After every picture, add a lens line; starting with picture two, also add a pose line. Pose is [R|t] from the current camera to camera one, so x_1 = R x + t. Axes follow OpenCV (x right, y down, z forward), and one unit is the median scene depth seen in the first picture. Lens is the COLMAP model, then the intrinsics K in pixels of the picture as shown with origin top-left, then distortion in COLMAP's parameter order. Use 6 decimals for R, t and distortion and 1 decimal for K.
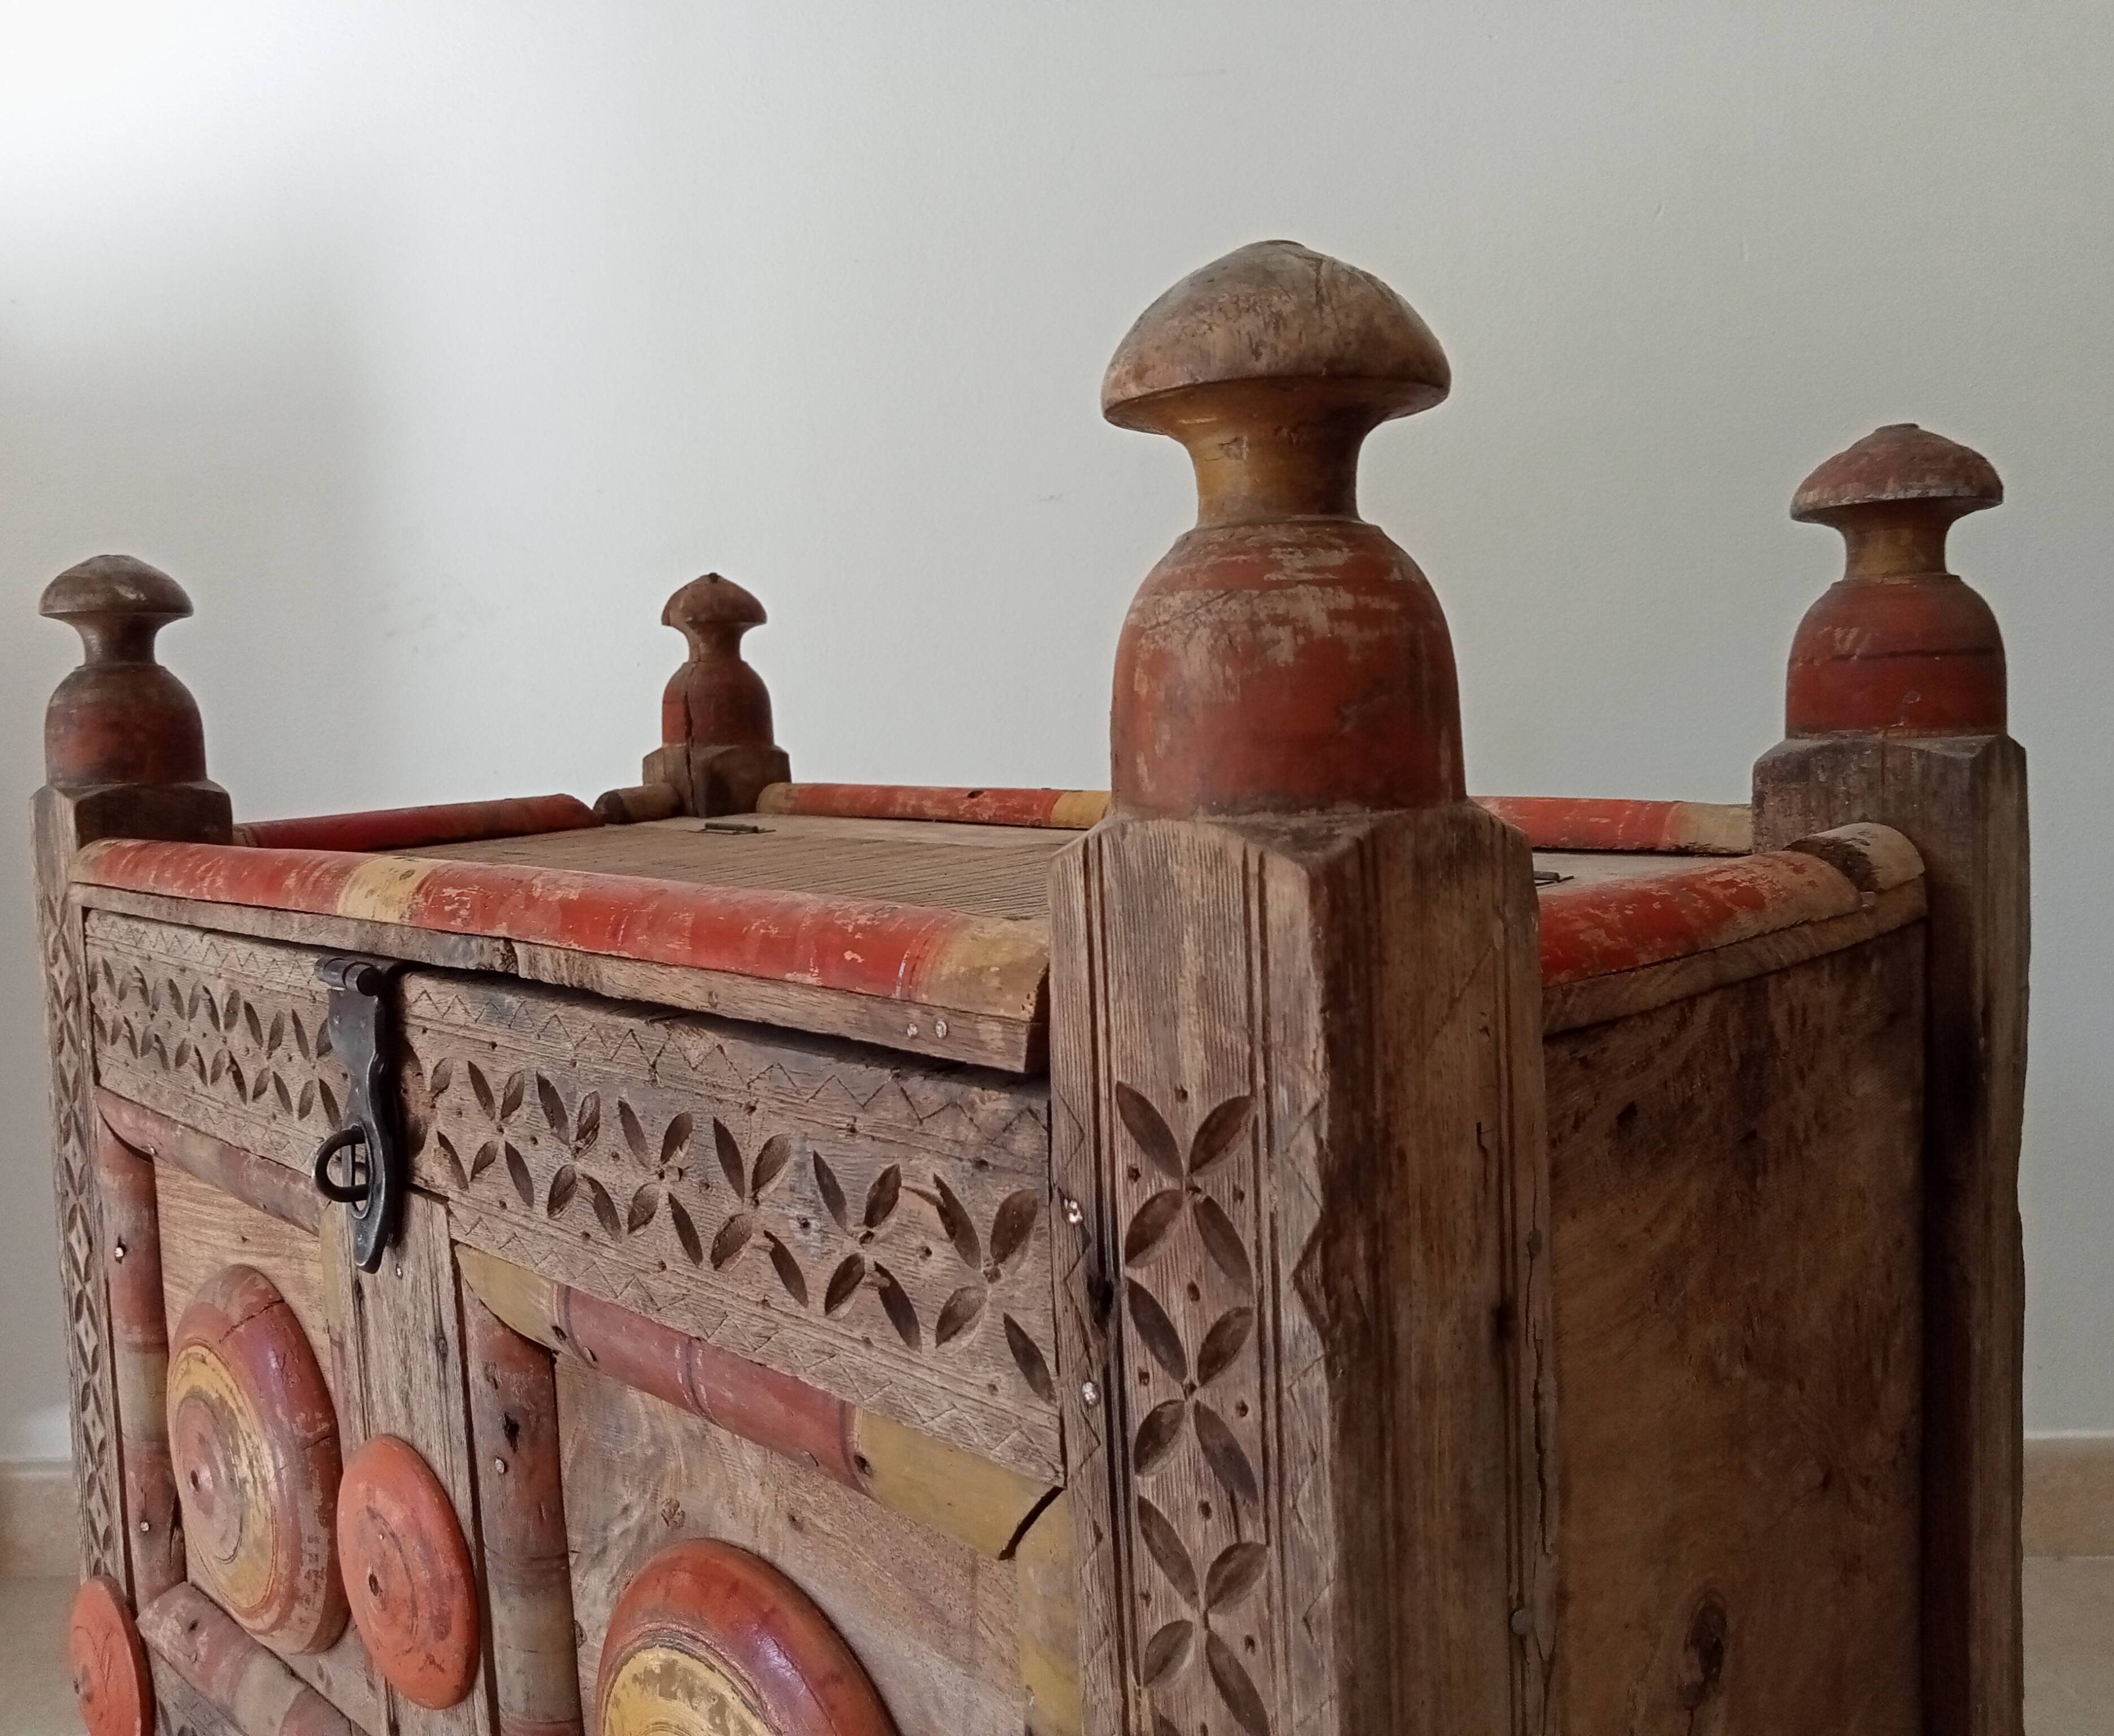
lens RADIAL K [[1732.3, 0, 1057.0], [0, 1732.3, 868.0], [0, 0, 1]] dist [0.007226, -0.014548]
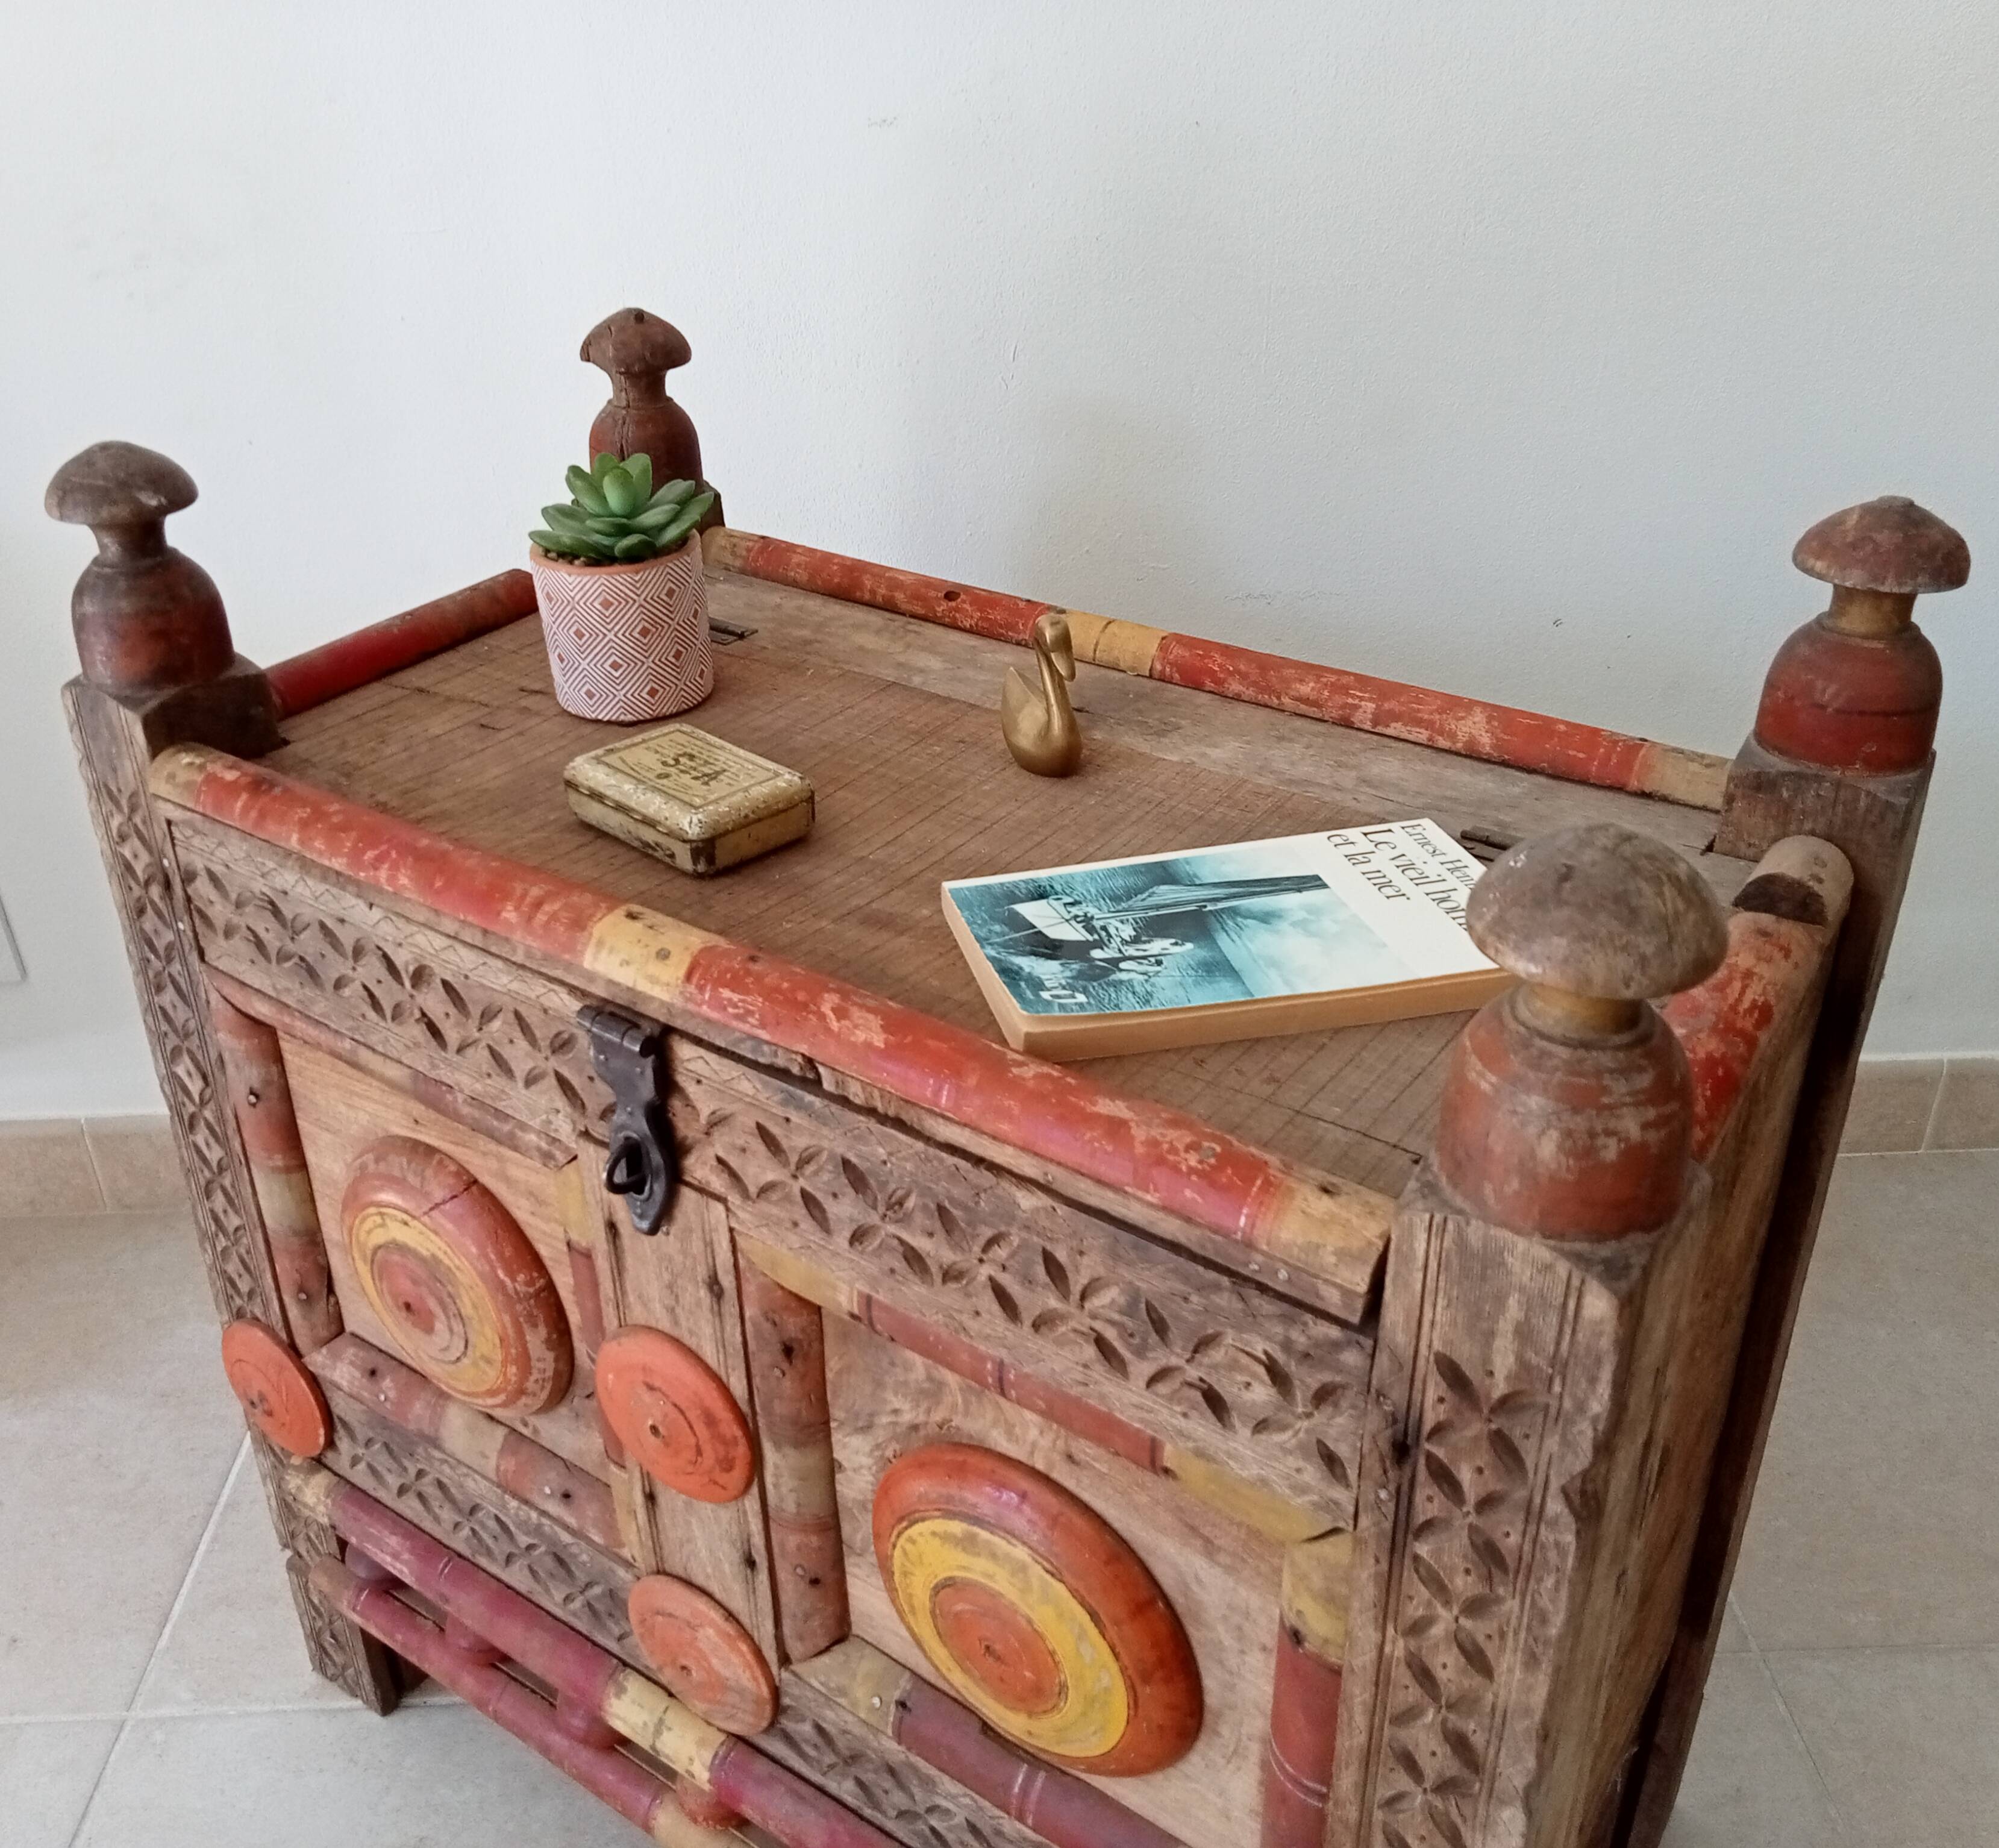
lens RADIAL K [[1813.5, 0, 978.8], [0, 1813.5, 921.1], [0, 0, 1]] dist [0.045861, -0.071069]
pose [[0.987795, -0.055899, 0.145382, -0.354650], [-0.006961, 0.916608, 0.399726, -0.530563], [-0.155603, -0.395859, 0.905032, -0.144656]]
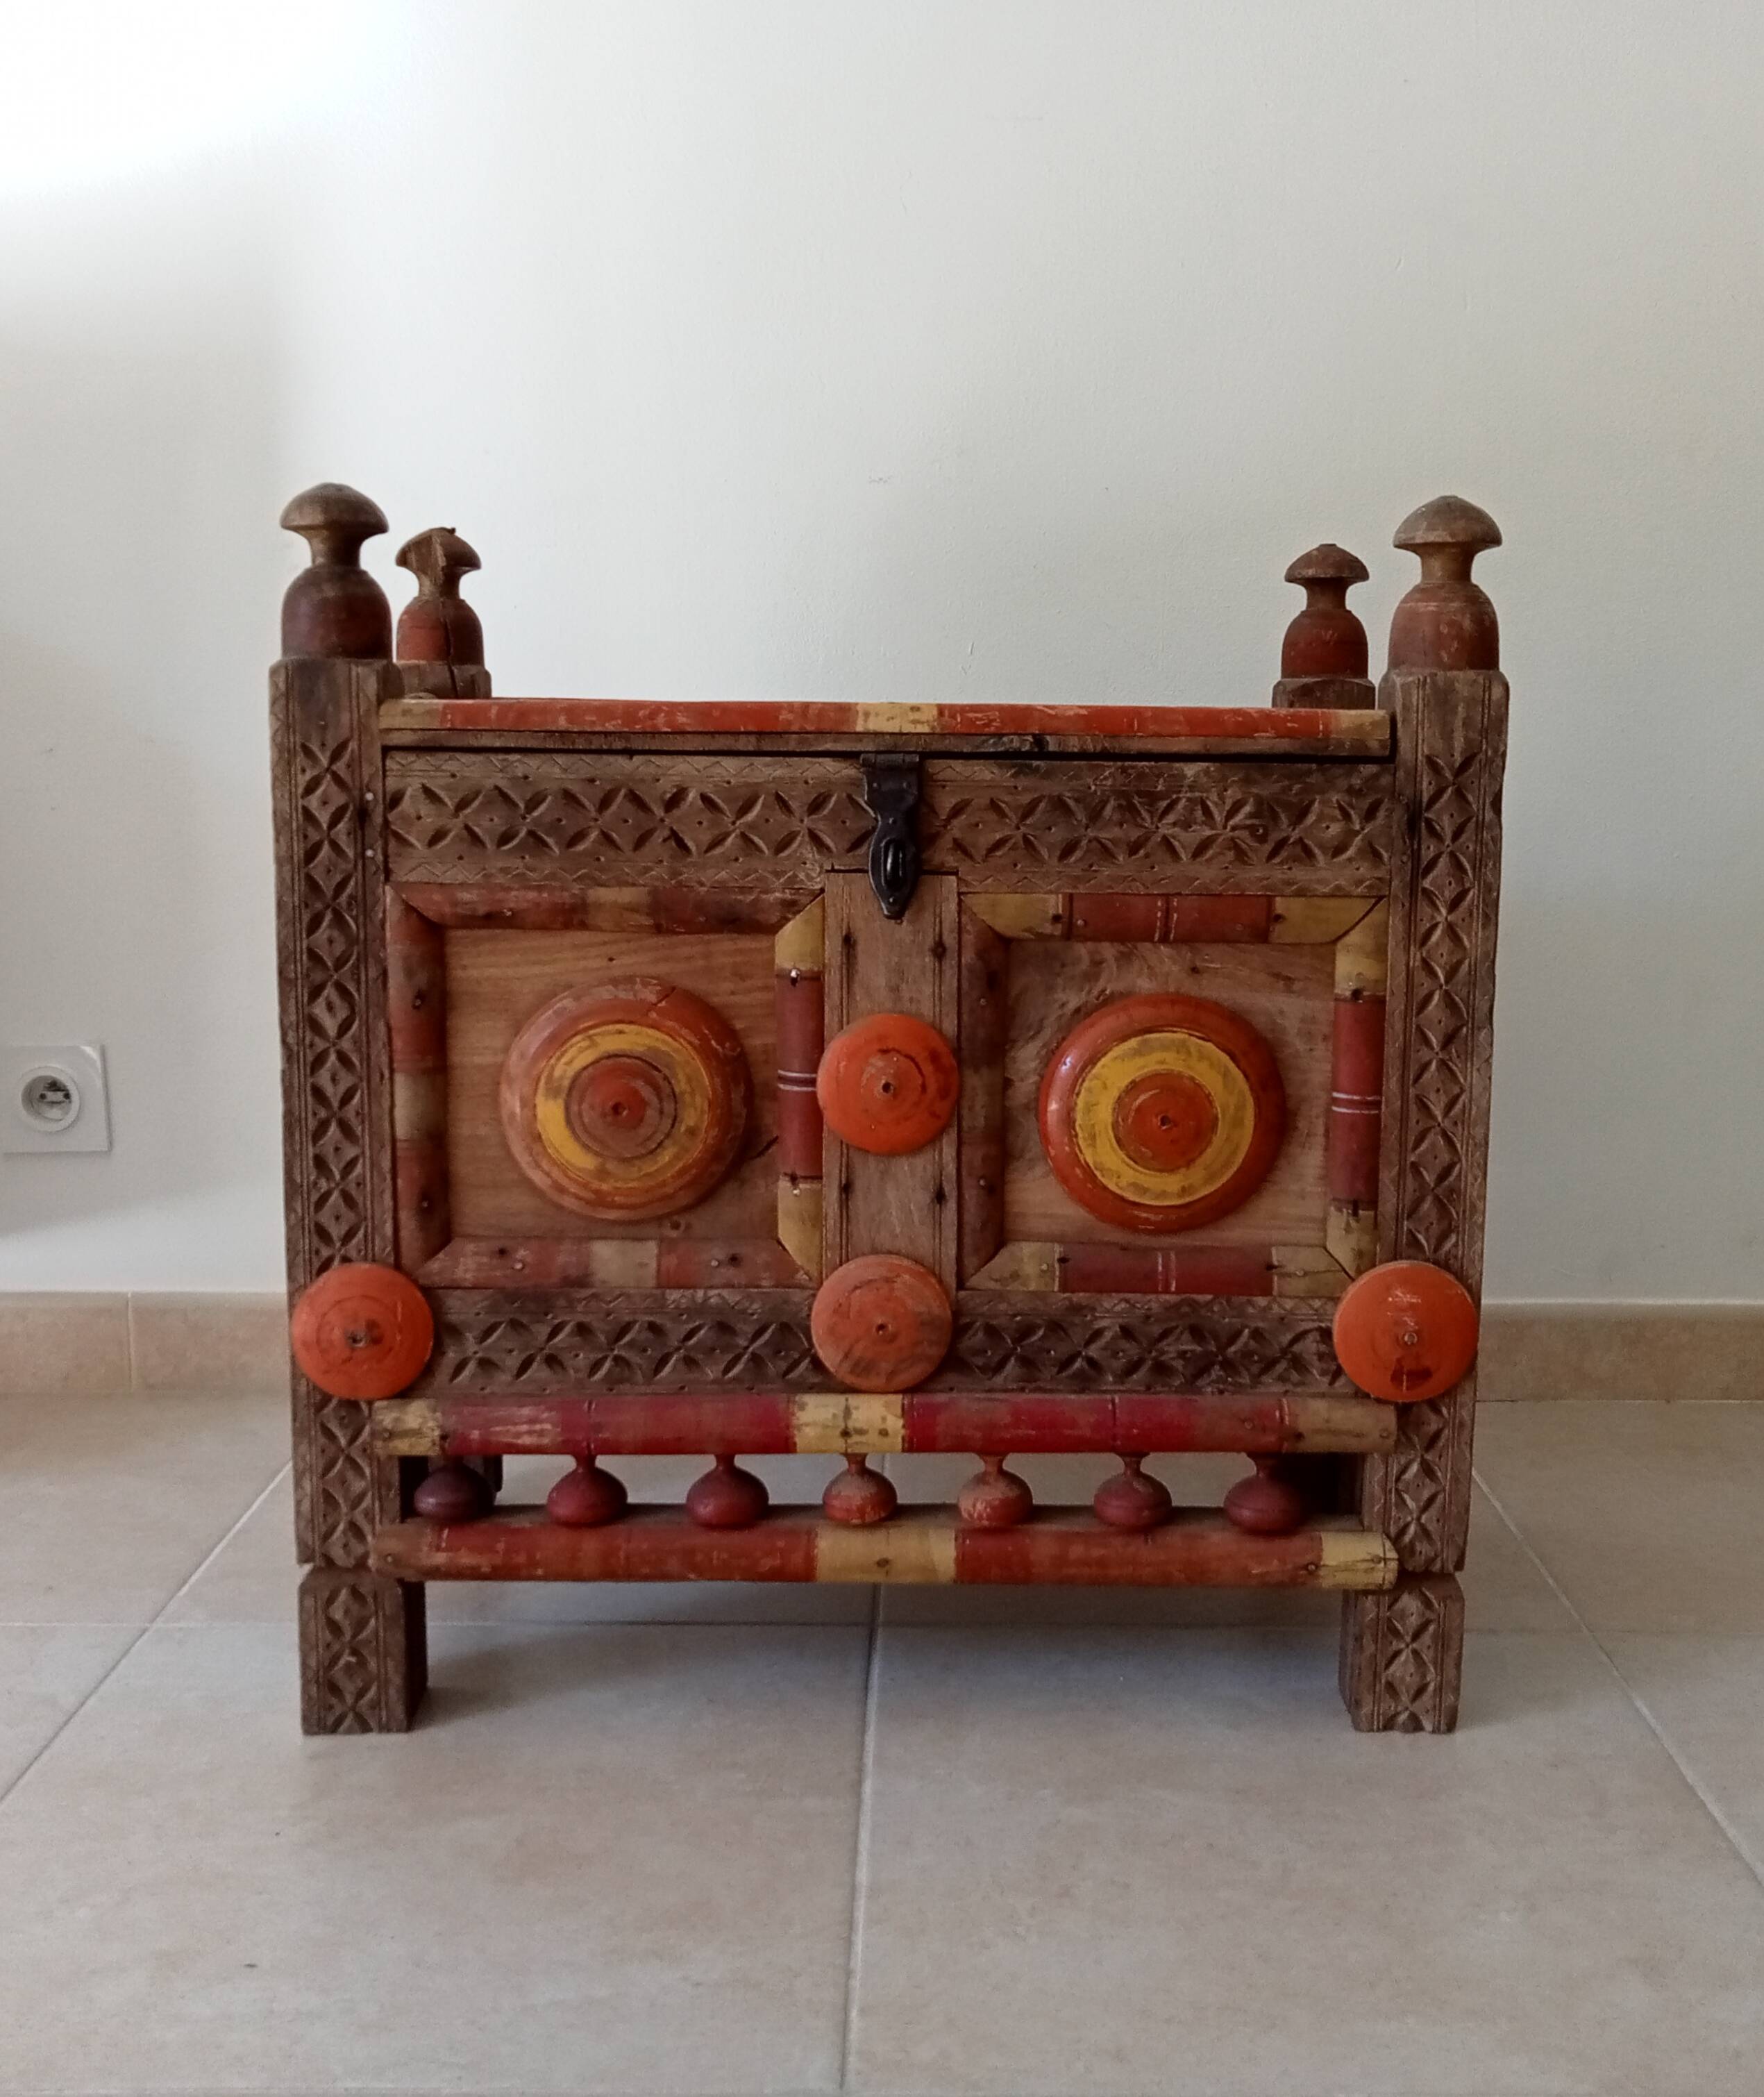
lens RADIAL K [[2063.3, 0, 940.2], [0, 2063.3, 1042.3], [0, 0, 1]] dist [0.140290, -0.498371]
pose [[0.705055, -0.067842, 0.705900, -2.088422], [0.030854, 0.997406, 0.065041, 0.234064], [-0.708481, -0.024077, 0.705319, -0.682457]]
